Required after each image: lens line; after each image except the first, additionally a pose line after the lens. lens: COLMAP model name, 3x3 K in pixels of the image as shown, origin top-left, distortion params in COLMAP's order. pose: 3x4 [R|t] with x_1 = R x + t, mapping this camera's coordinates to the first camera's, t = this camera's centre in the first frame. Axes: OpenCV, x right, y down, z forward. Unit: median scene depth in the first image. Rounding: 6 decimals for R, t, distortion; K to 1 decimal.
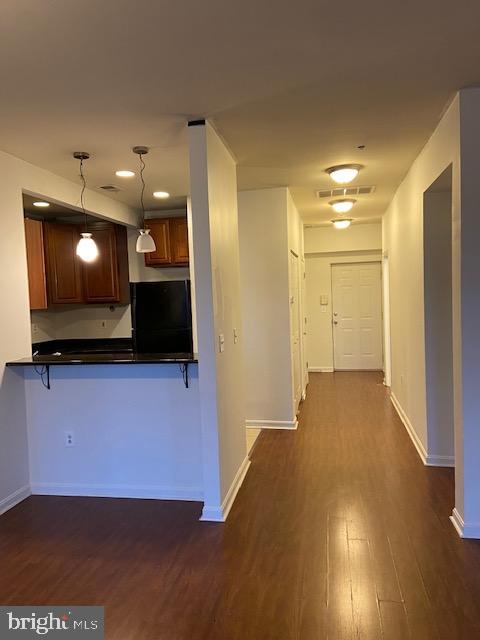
lens RADIAL K [[484.1, 0, 240.2], [0, 484.1, 323.9], [0, 0, 1]] dist [0.063206, -0.045498]
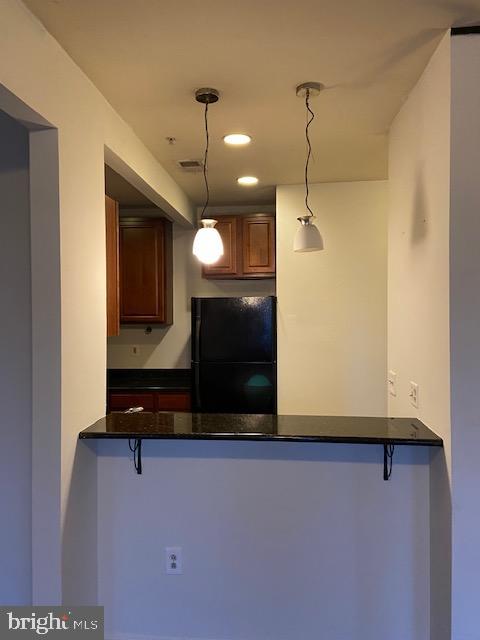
lens RADIAL K [[484.1, 0, 239.3], [0, 484.1, 316.3], [0, 0, 1]] dist [0.063206, -0.045498]
pose [[0.994704, 0.030644, 0.098105, -0.242949], [-0.025923, 0.998461, -0.049036, -0.023902], [-0.099457, 0.046234, 0.993967, 0.279861]]
